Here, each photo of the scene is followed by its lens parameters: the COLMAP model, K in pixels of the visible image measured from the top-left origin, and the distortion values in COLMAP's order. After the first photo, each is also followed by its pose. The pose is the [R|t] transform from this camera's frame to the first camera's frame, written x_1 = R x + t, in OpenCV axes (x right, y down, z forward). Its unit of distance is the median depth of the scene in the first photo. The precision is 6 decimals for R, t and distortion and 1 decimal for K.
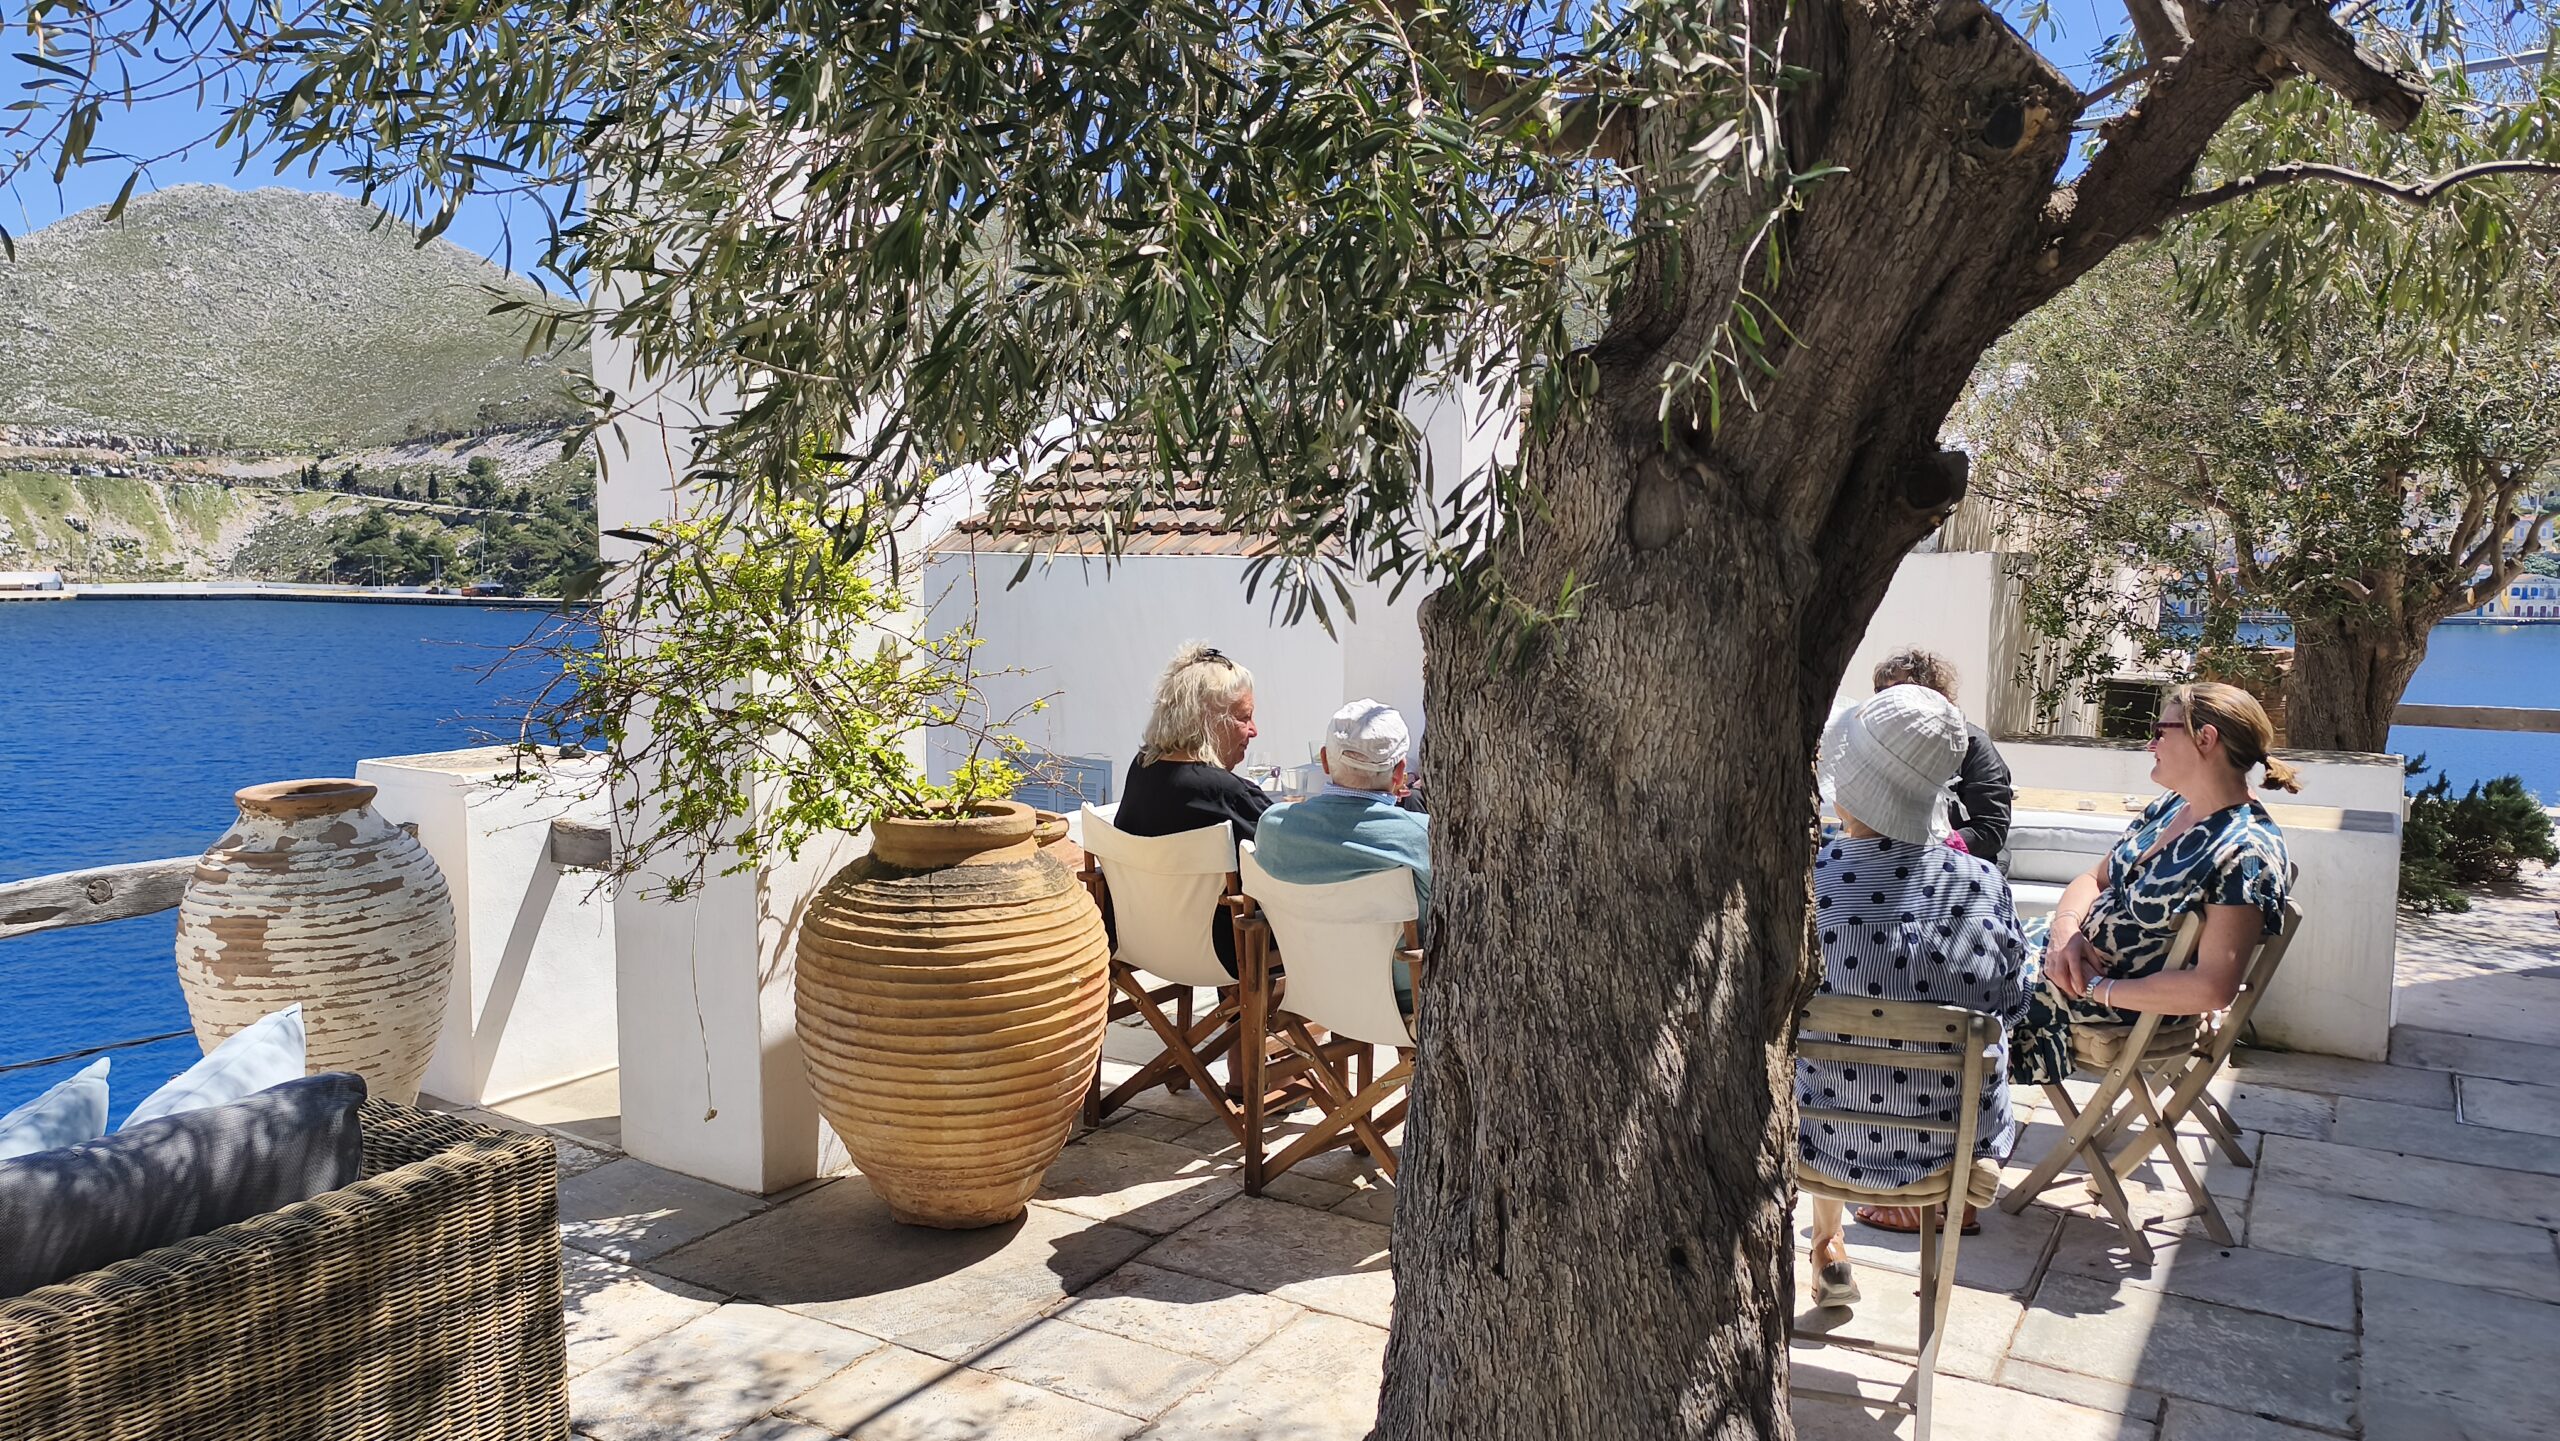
lens RADIAL K [[1642.8, 0, 1252.9], [0, 1642.8, 730.5], [0, 0, 1]] dist [-0.000891, -0.028187]
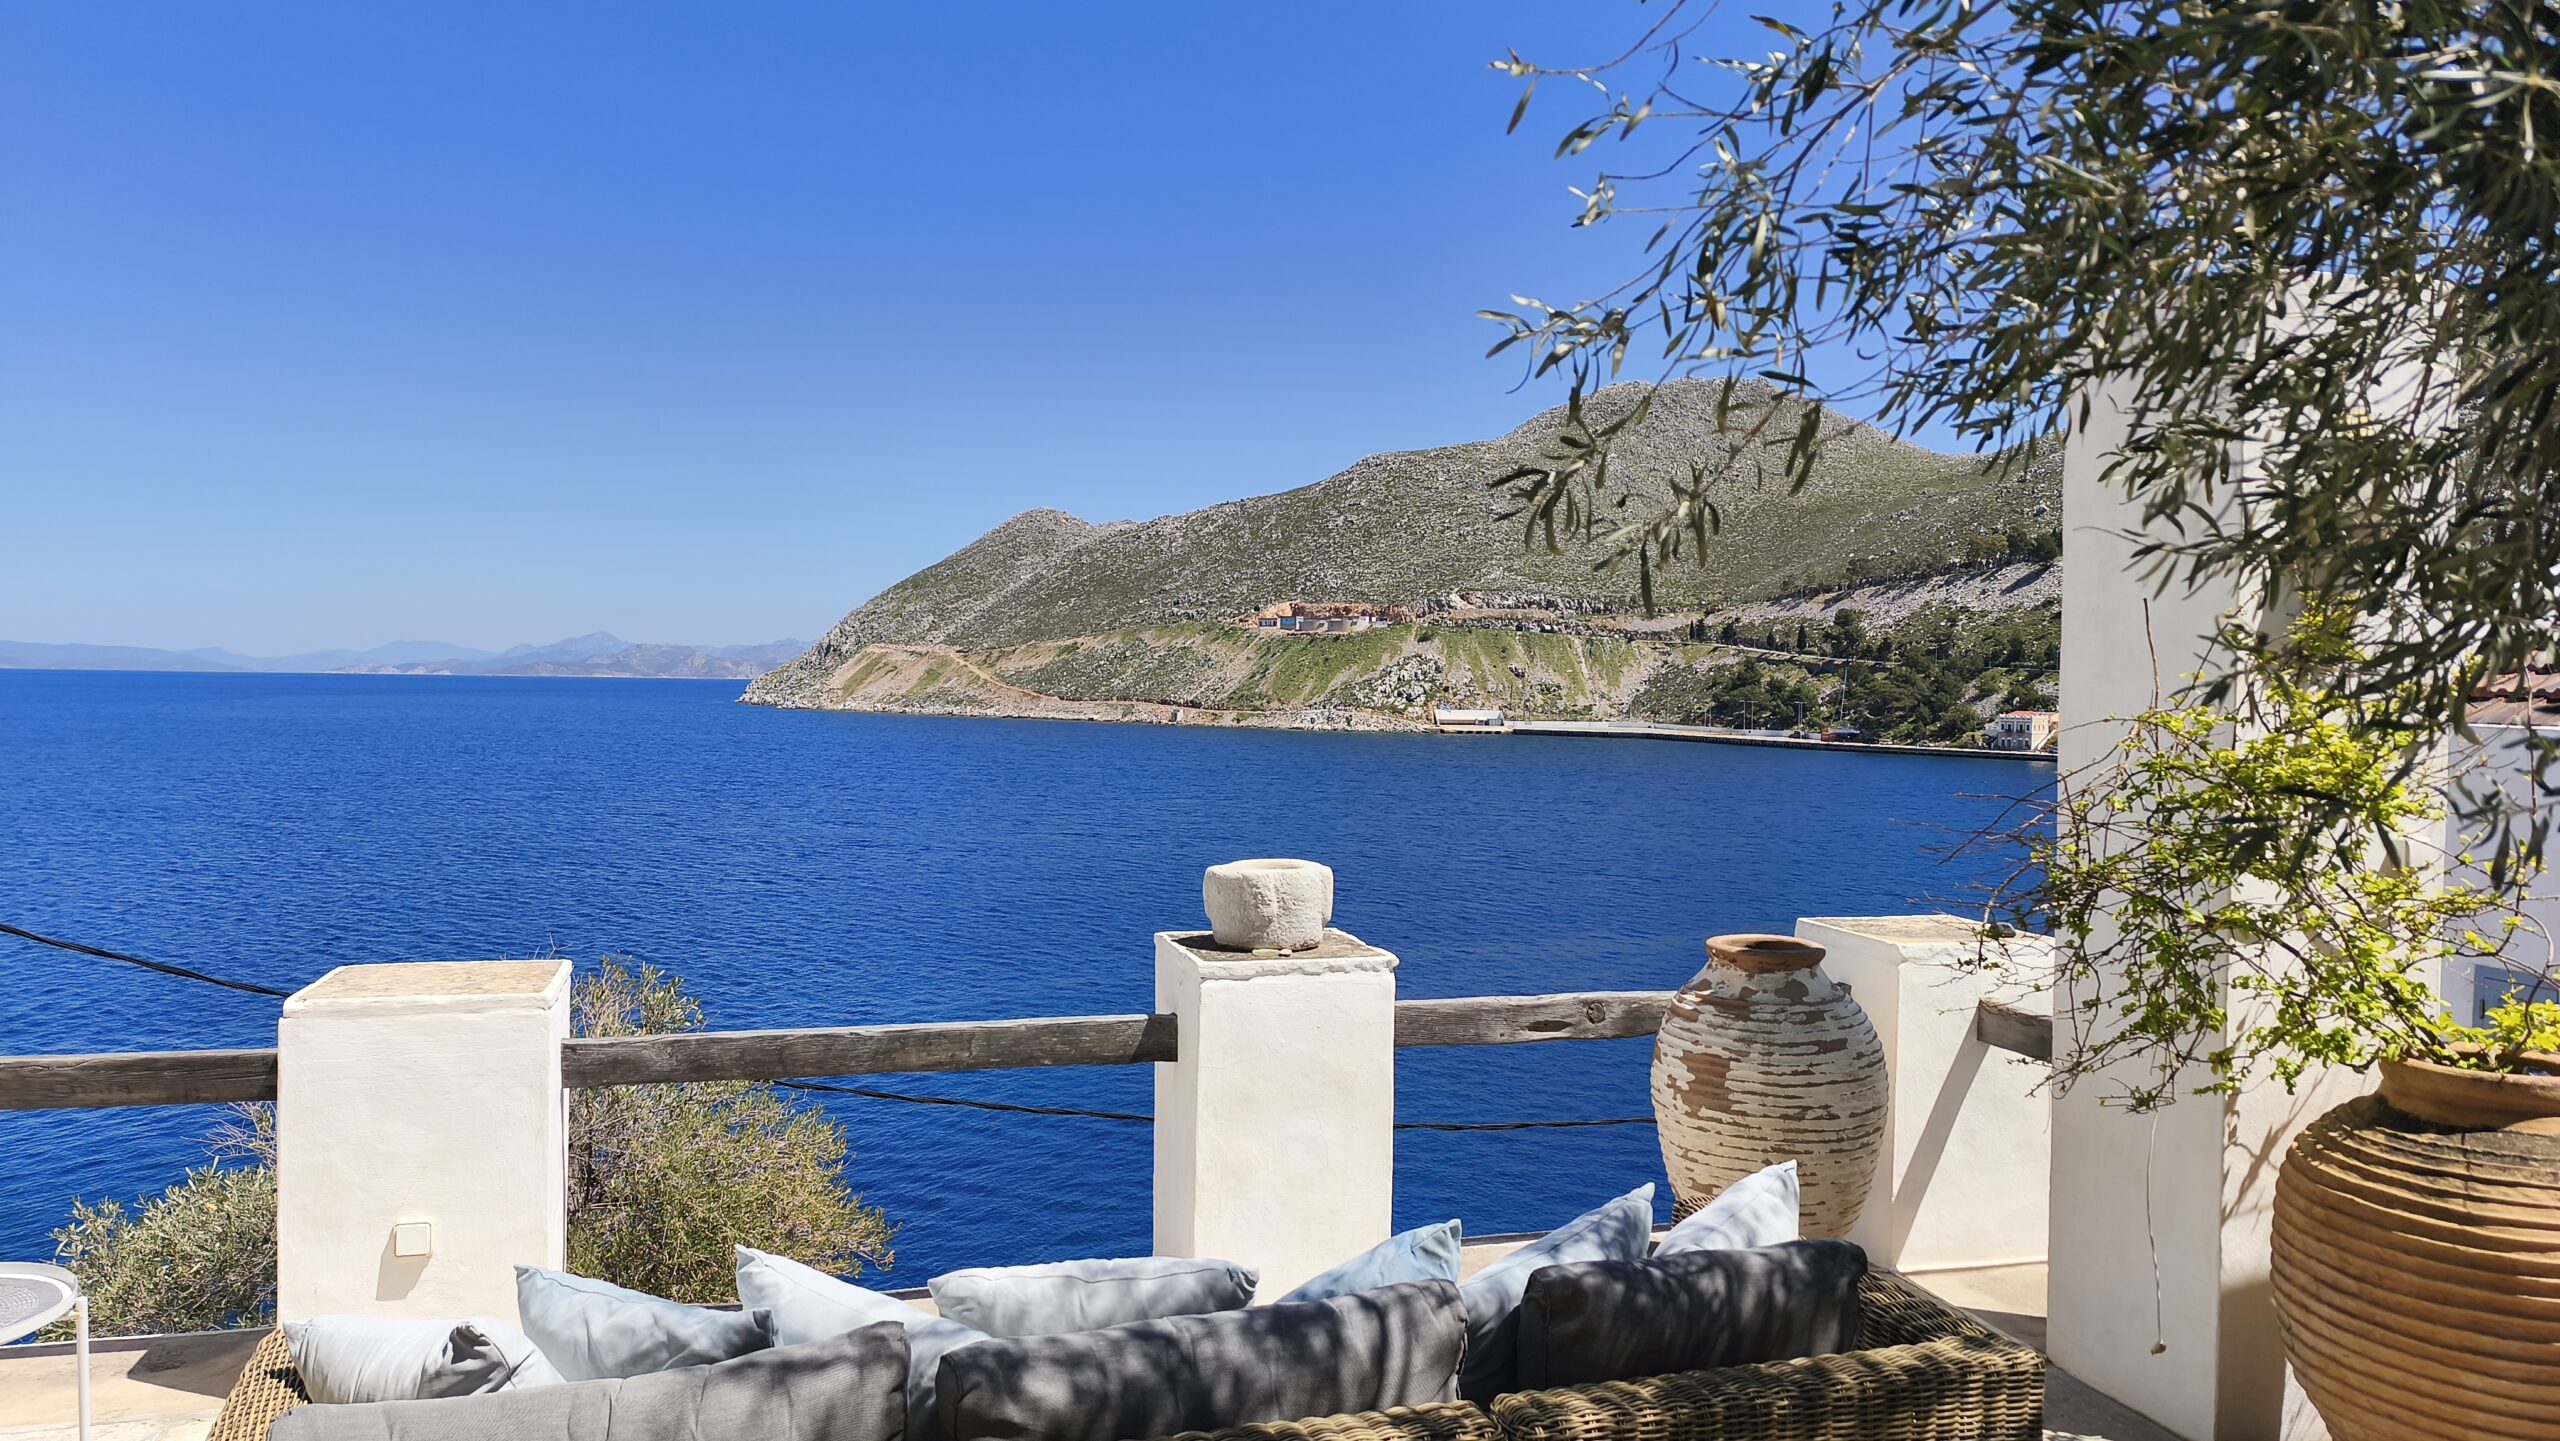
lens RADIAL K [[1642.8, 0, 1252.9], [0, 1642.8, 730.5], [0, 0, 1]] dist [-0.000891, -0.028187]
pose [[0.731208, 0.028603, -0.681554, -0.085901], [-0.081494, 0.995628, -0.045647, -0.029821], [0.677269, 0.088920, 0.730342, -0.050622]]
